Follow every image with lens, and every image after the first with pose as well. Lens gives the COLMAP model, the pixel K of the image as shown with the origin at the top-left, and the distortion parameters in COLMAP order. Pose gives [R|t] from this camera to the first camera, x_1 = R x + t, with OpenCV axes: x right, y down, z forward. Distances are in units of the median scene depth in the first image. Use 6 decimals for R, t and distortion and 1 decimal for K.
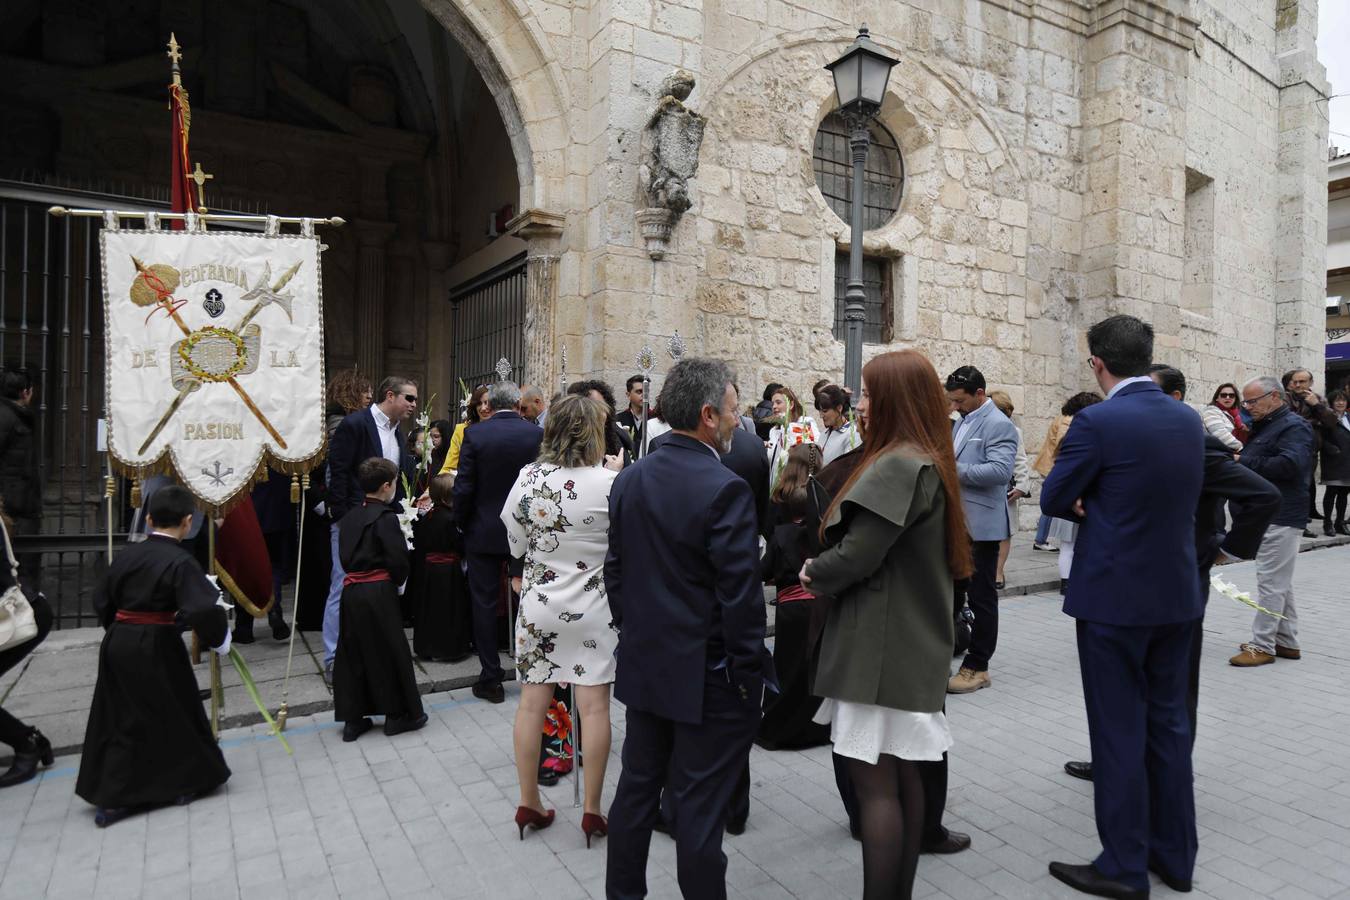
lens RADIAL K [[902.0, 0, 683.8], [0, 902.0, 460.1], [0, 0, 1]] dist [-0.002569, 0.002971]
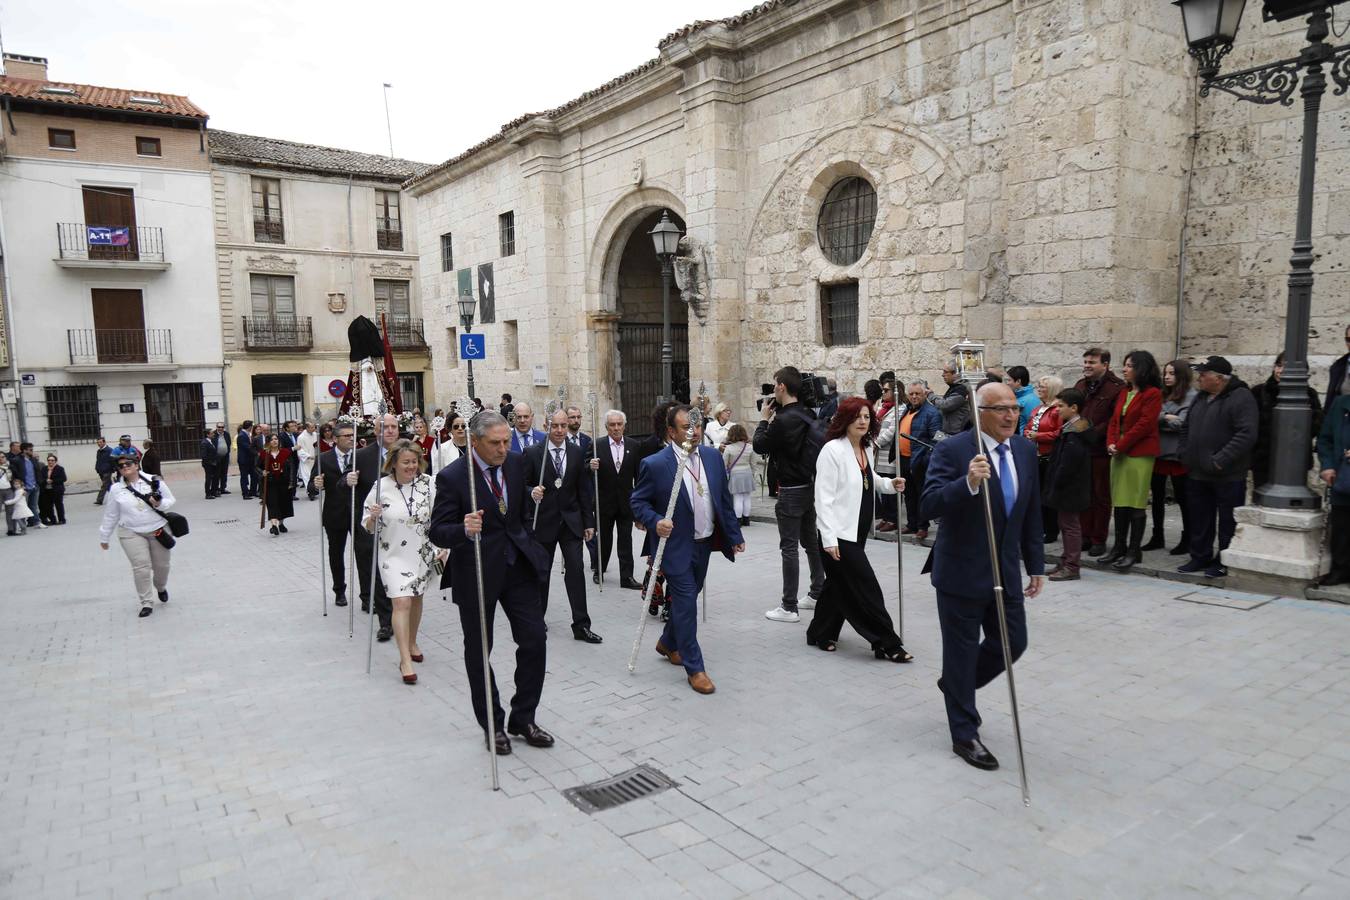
lens RADIAL K [[902.0, 0, 683.8], [0, 902.0, 460.1], [0, 0, 1]] dist [-0.002569, 0.002971]
pose [[0.084573, 0.095993, -0.991783, 1.730917], [0.020809, 0.994961, 0.098075, -0.104573], [0.996200, -0.028933, 0.082150, 0.675549]]
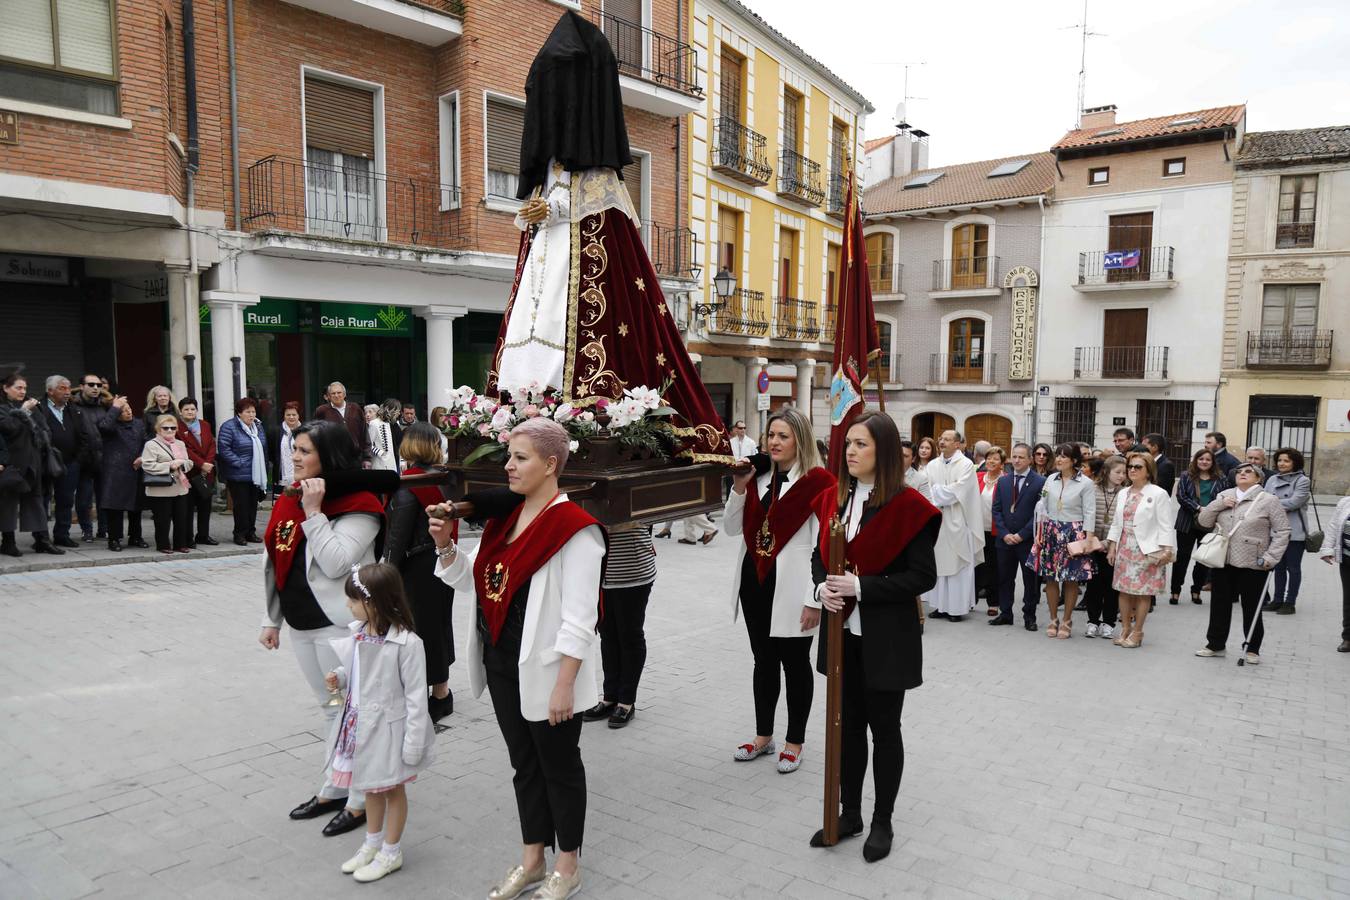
lens RADIAL K [[911.2, 0, 677.6], [0, 911.2, 461.5], [0, 0, 1]] dist [0.000426, 0.006458]
pose [[-0.894345, 0.013835, -0.447164, 1.392421], [-0.026119, 0.996202, 0.083061, -0.105056], [0.446615, 0.085964, -0.890587, 1.277911]]
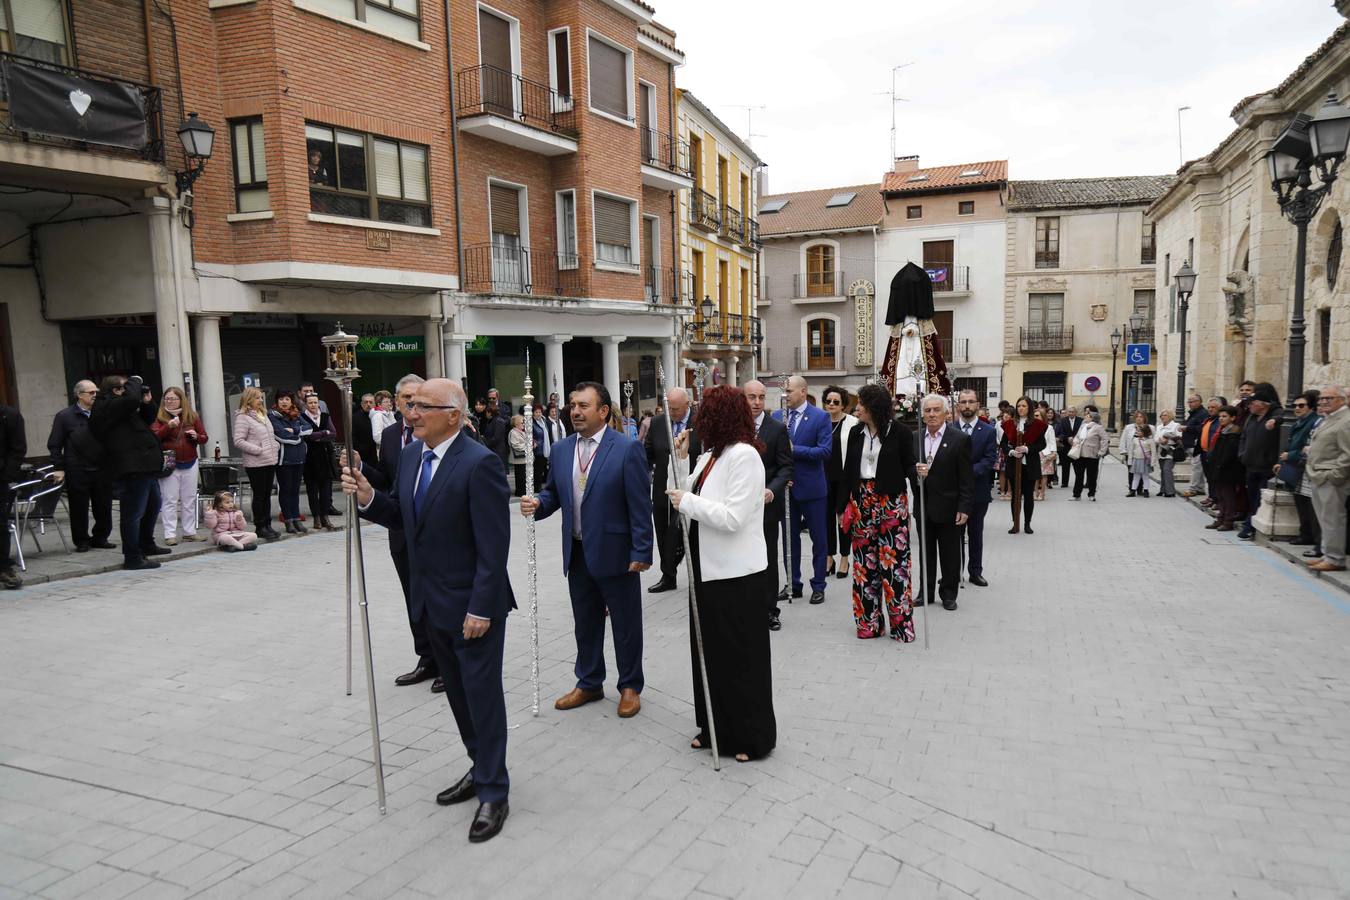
lens RADIAL K [[911.2, 0, 677.6], [0, 911.2, 461.5], [0, 0, 1]] dist [0.000426, 0.006458]
pose [[-0.759936, 0.070046, -0.646213, 2.364269], [0.009035, 0.995219, 0.097251, -0.136918], [0.649935, 0.068066, -0.756935, 1.619129]]
